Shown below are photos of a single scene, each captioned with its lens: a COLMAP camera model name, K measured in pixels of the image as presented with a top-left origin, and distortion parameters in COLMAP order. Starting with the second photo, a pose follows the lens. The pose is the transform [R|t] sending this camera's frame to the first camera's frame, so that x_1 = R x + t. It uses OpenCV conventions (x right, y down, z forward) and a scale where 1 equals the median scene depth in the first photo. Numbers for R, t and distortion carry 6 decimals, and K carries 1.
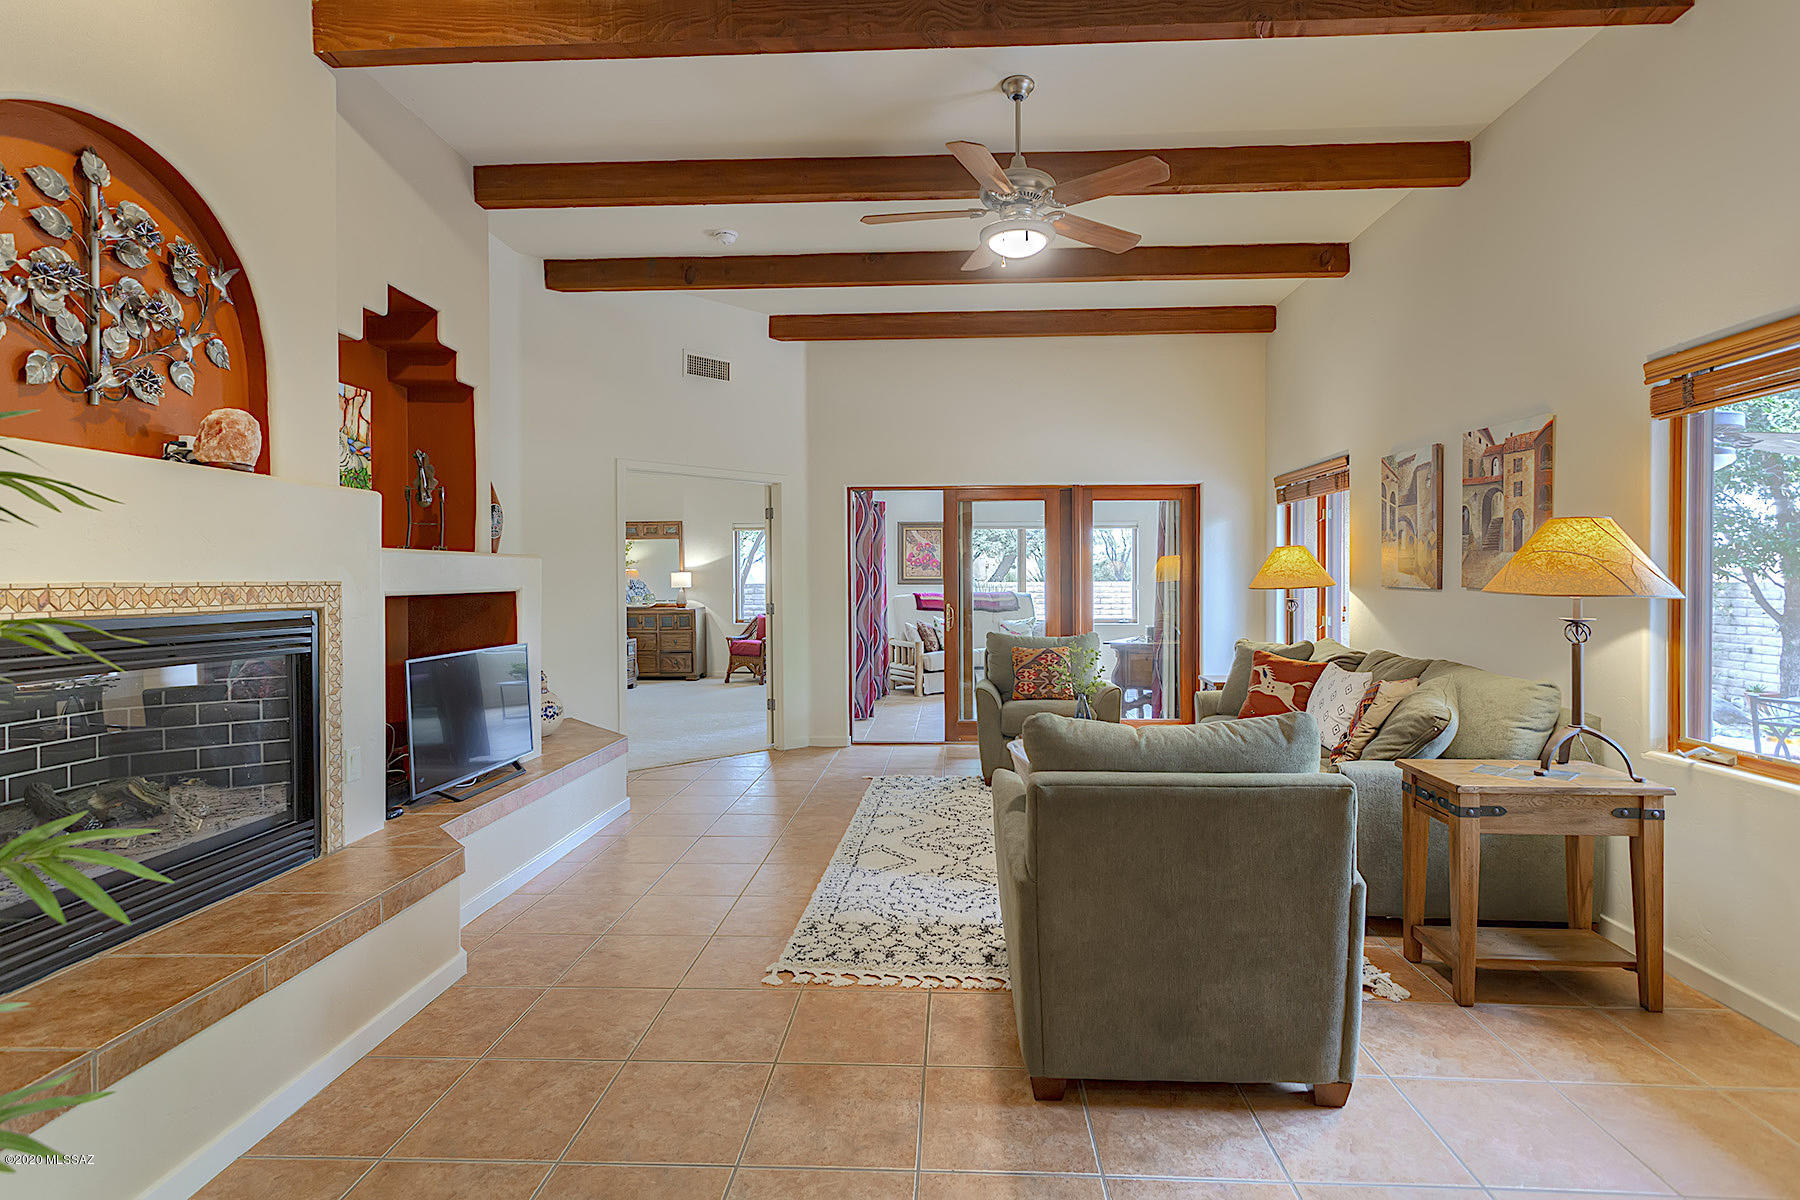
lens RADIAL K [[857.1, 0, 913.9], [0, 857.1, 590.8], [0, 0, 1]] dist [0.008159, 0.000393]
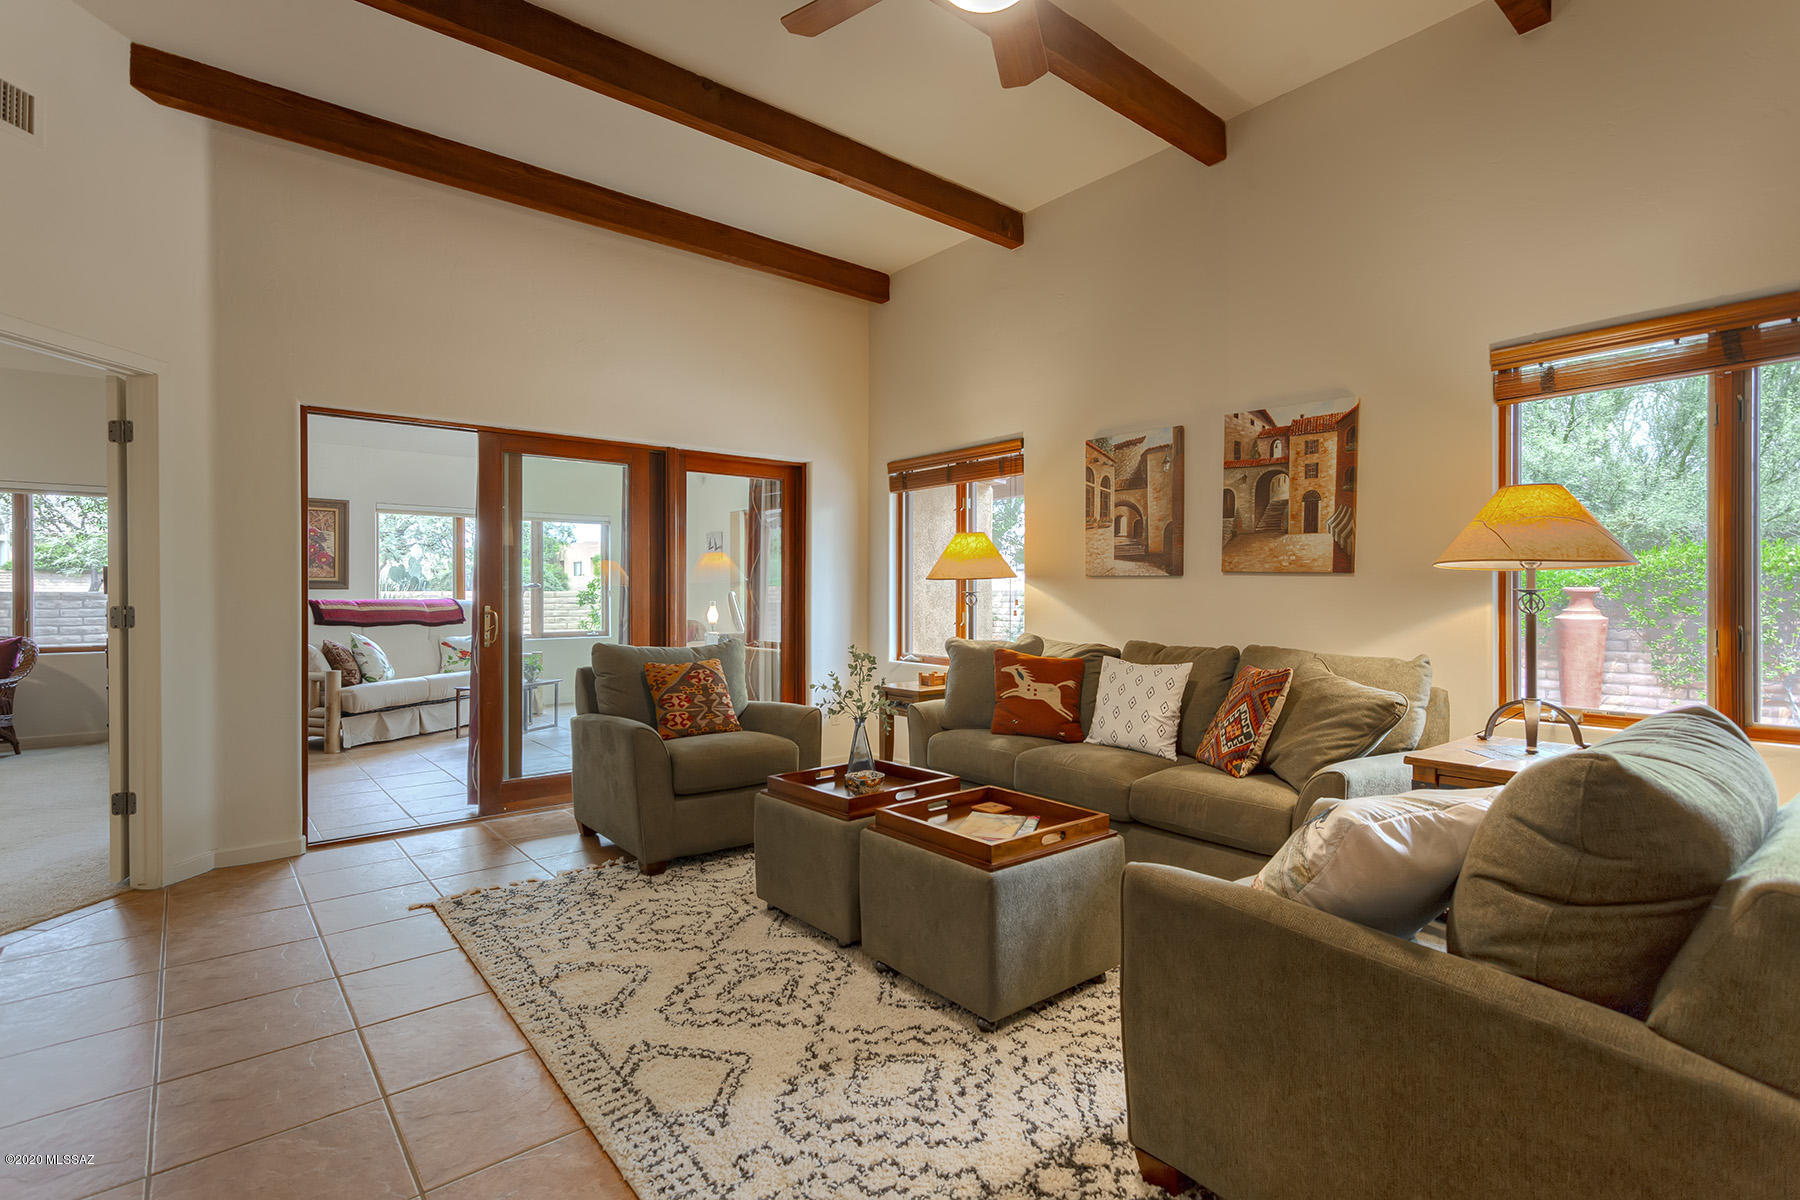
lens RADIAL K [[857.1, 0, 893.3], [0, 857.1, 585.1], [0, 0, 1]] dist [0.008159, 0.000393]
pose [[0.741088, 0.010495, 0.671326, -0.312241], [0.008111, 0.999665, -0.024582, 0.033731], [-0.671359, 0.023662, 0.740755, 0.556891]]
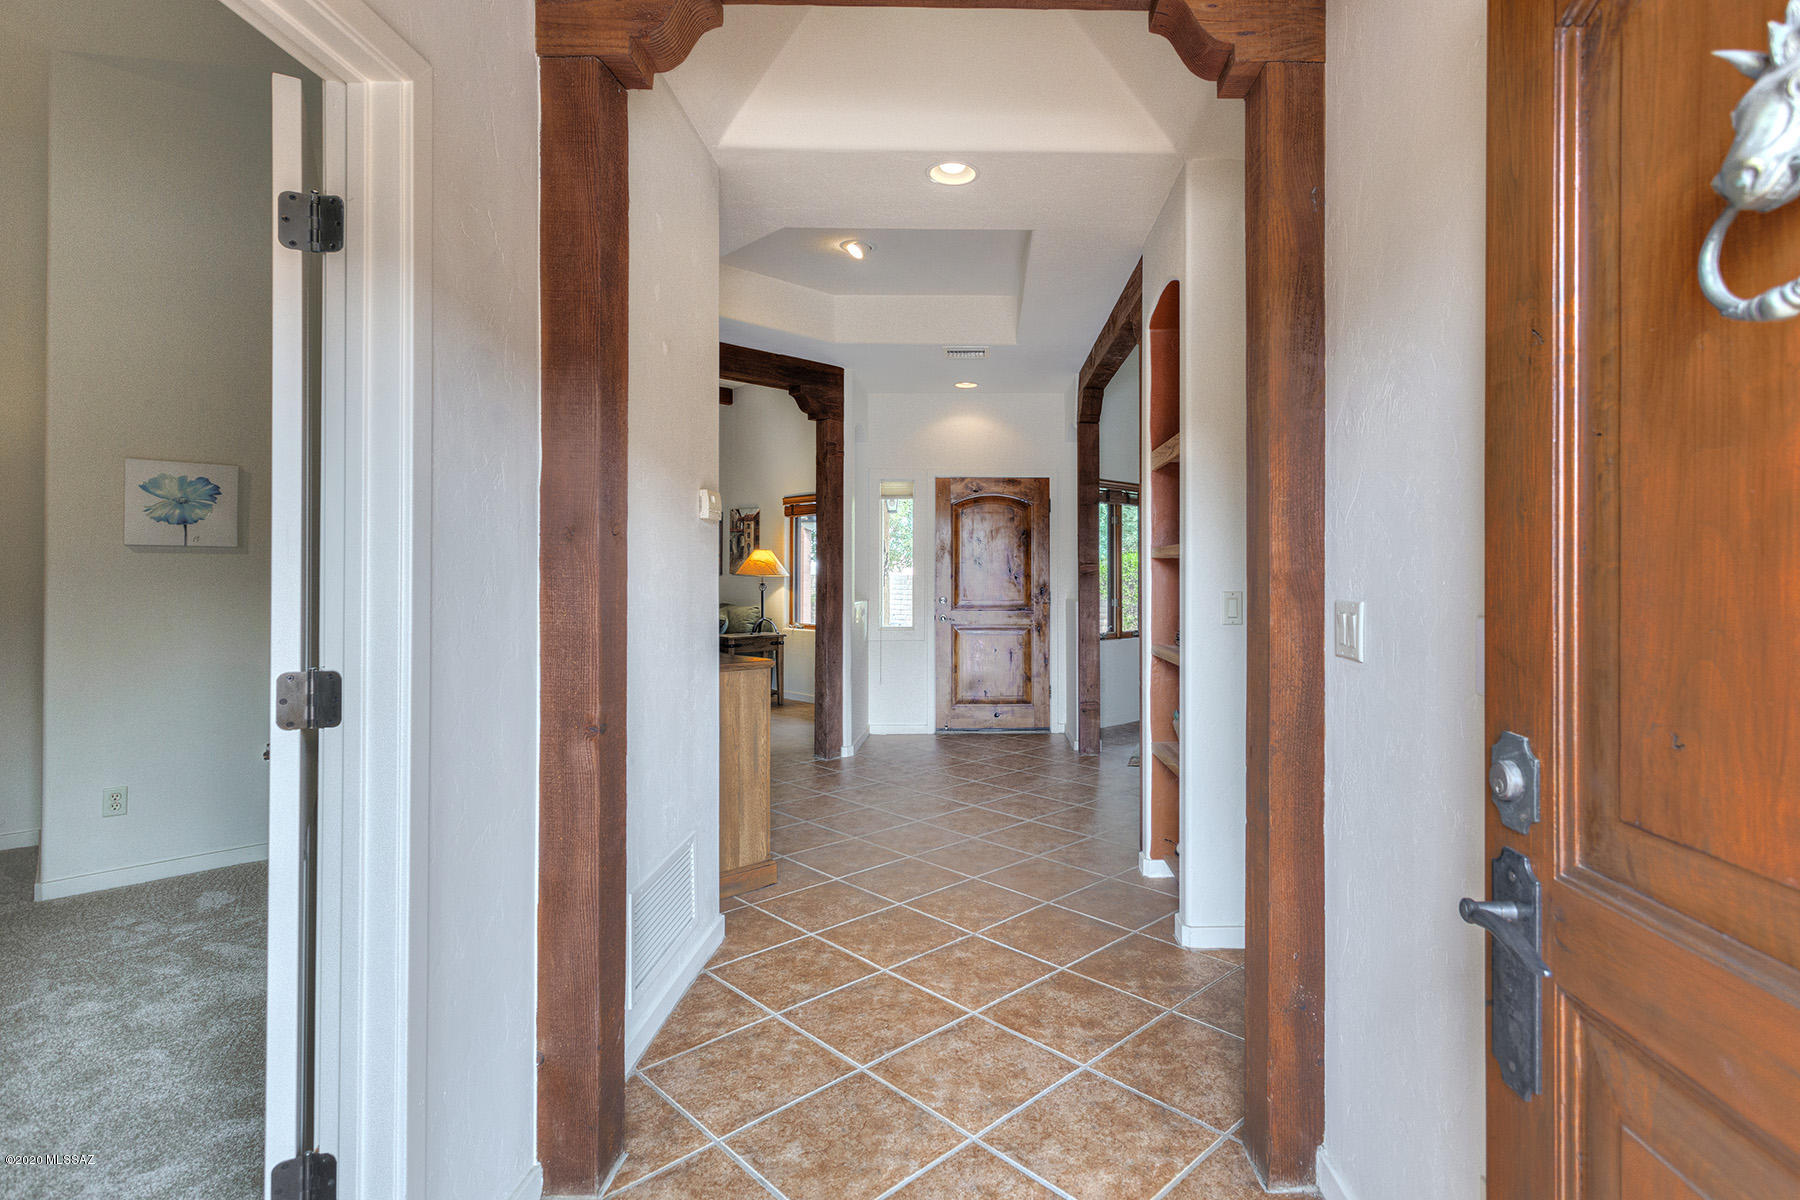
lens RADIAL K [[857.1, 0, 910.6], [0, 857.1, 582.8], [0, 0, 1]] dist [0.008159, 0.000393]
pose [[0.710706, 0.008451, 0.703439, -0.710745], [-0.002331, 0.999951, -0.009658, 0.044181], [-0.703485, 0.005224, 0.710690, -1.092678]]
